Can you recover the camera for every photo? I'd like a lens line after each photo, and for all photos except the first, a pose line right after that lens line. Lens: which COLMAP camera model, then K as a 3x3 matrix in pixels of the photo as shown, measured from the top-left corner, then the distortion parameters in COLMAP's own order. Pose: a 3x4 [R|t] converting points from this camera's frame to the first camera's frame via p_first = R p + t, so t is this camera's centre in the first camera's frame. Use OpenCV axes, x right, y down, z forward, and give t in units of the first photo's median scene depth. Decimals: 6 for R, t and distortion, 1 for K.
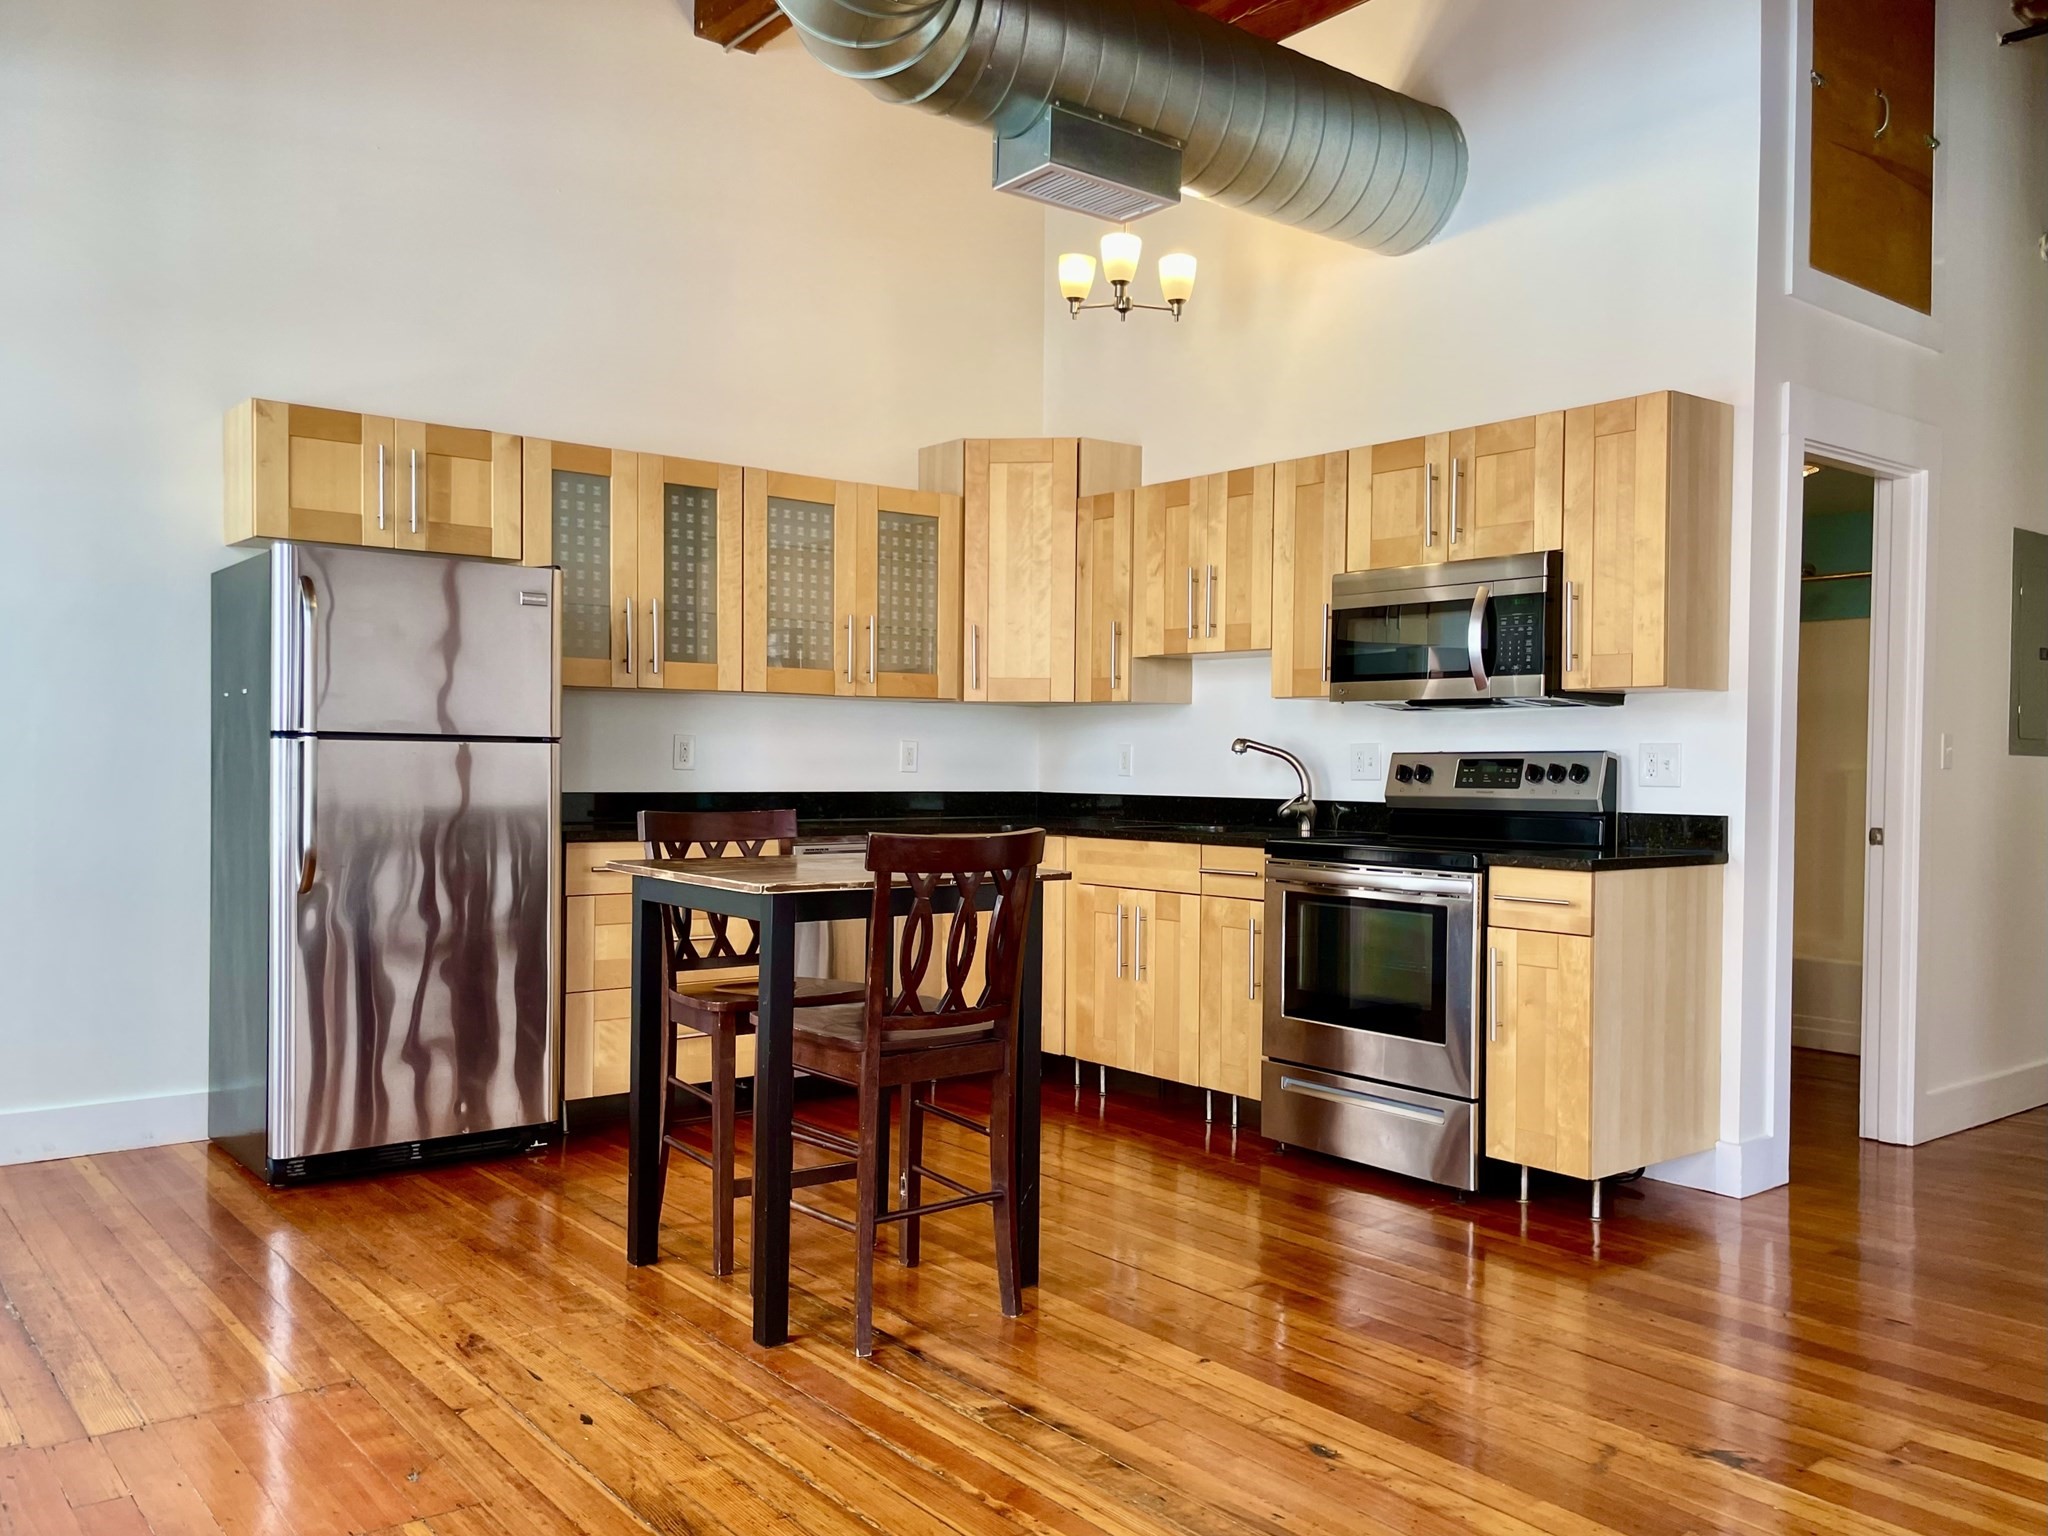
lens RADIAL K [[1550.8, 0, 1035.0], [0, 1550.8, 786.5], [0, 0, 1]] dist [0.062487, -0.085959]
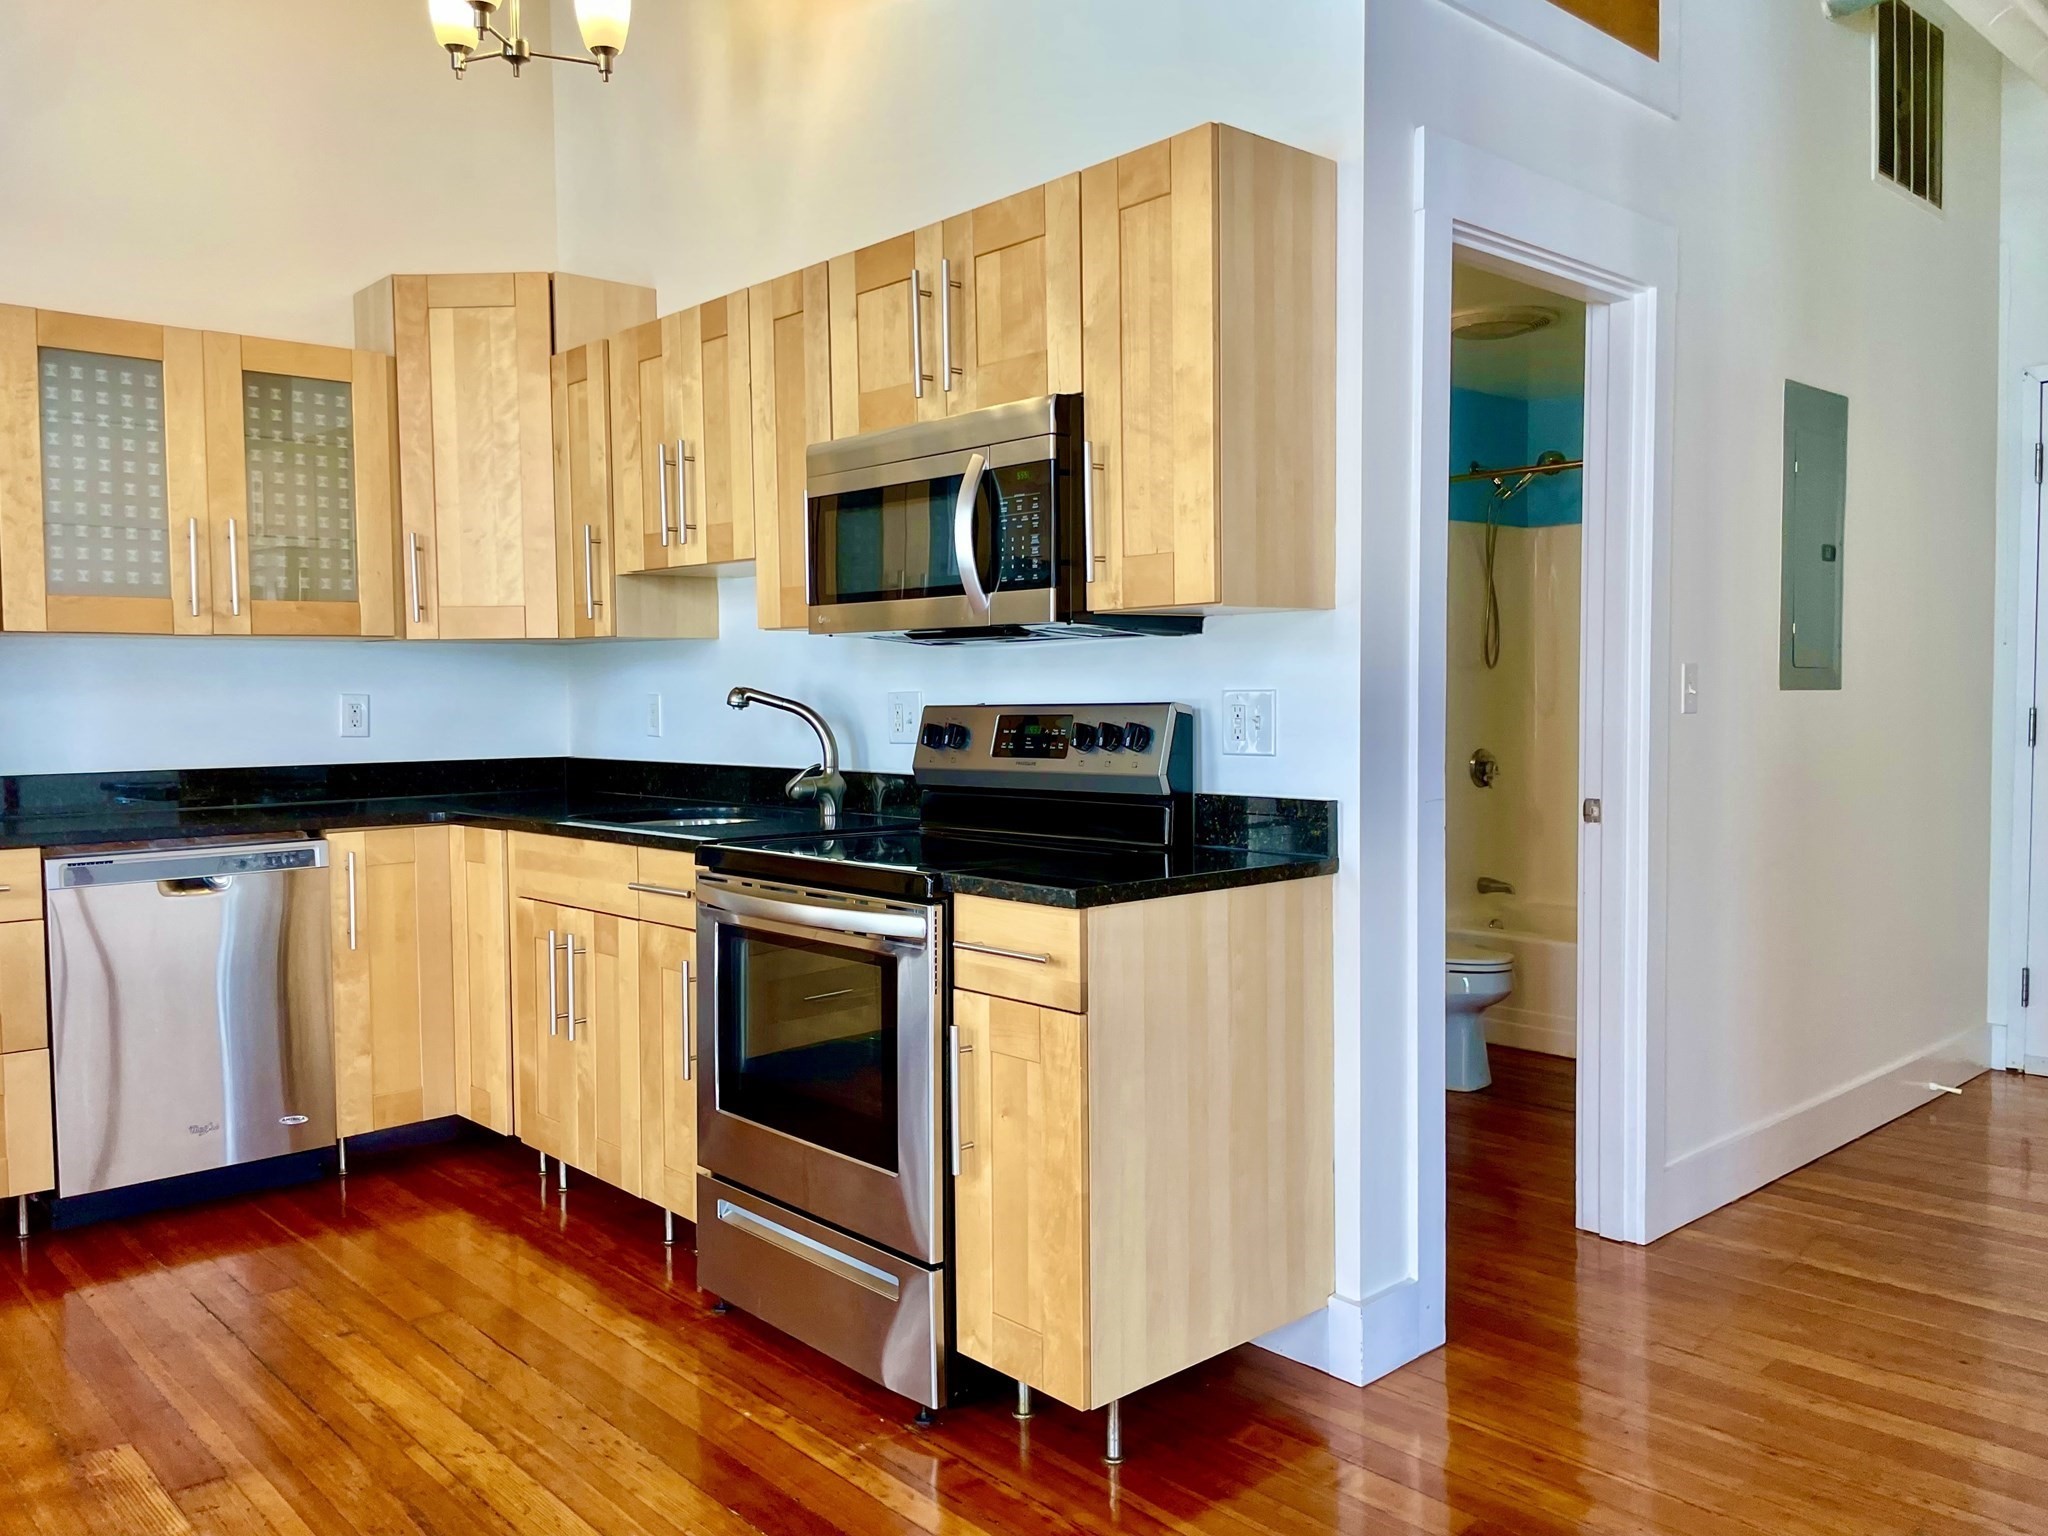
lens RADIAL K [[1550.8, 0, 993.0], [0, 1550.8, 759.5], [0, 0, 1]] dist [0.062487, -0.085959]
pose [[0.997968, -0.021466, 0.059993, 0.233226], [0.019848, 0.999427, 0.027427, -0.017054], [-0.060547, -0.026180, 0.997822, 0.323118]]
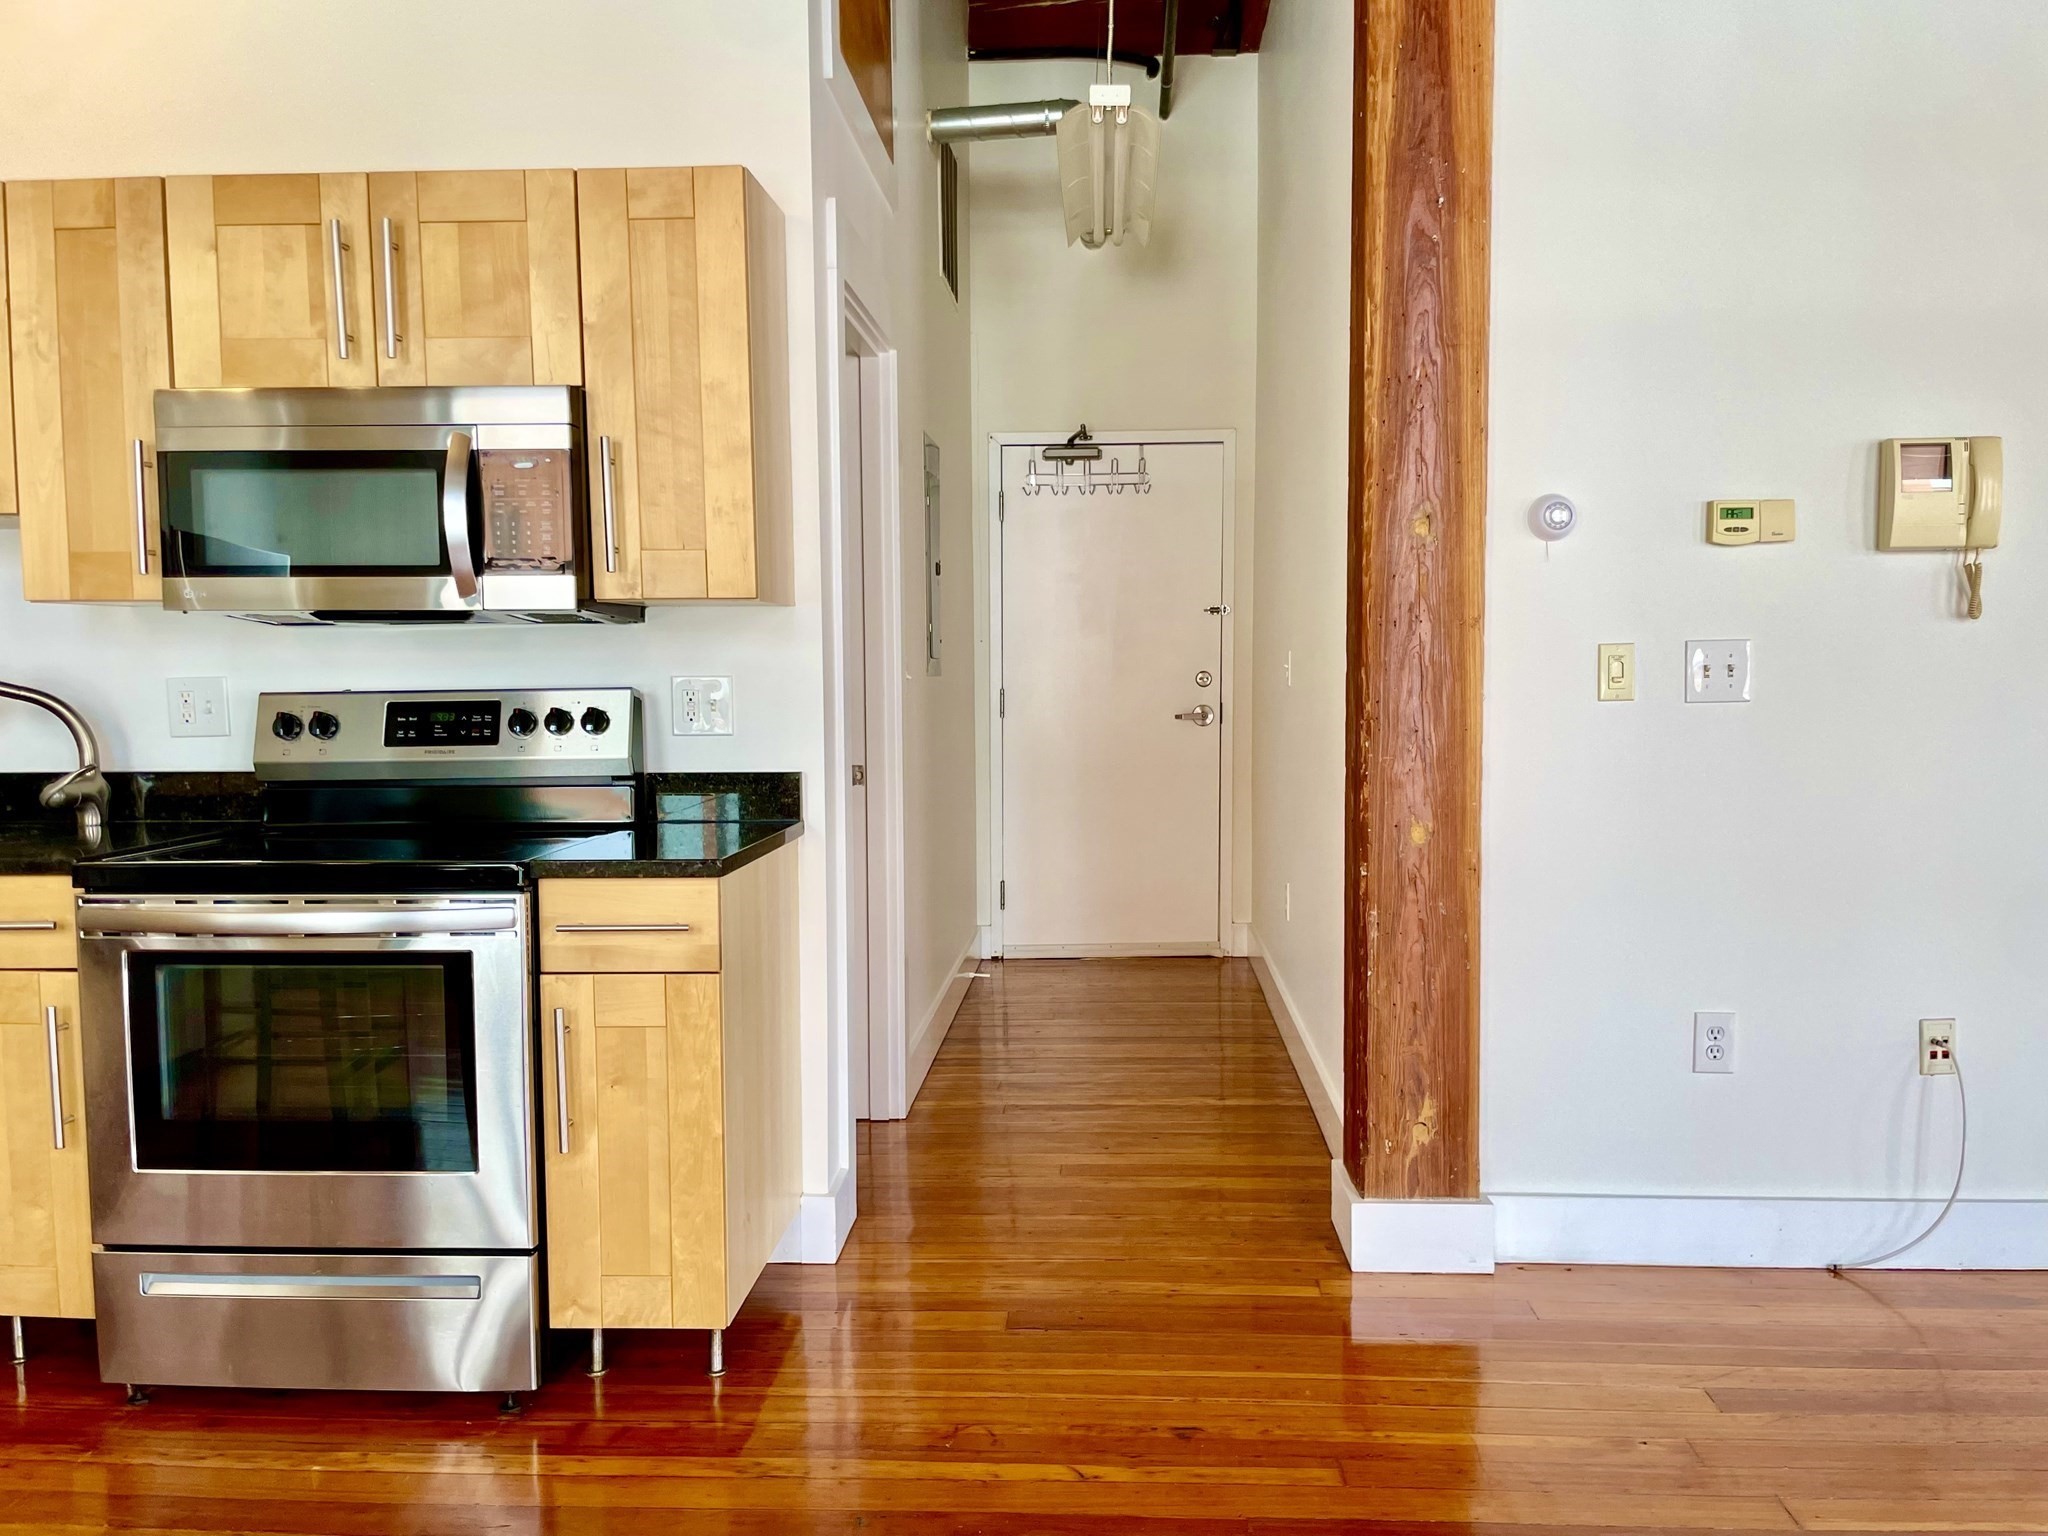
lens RADIAL K [[1550.8, 0, 1037.0], [0, 1550.8, 788.7], [0, 0, 1]] dist [0.062487, -0.085959]
pose [[0.665473, -0.074816, 0.742663, -0.034951], [0.027046, 0.996728, 0.076176, -0.024298], [-0.745932, -0.030606, 0.665319, 0.369987]]
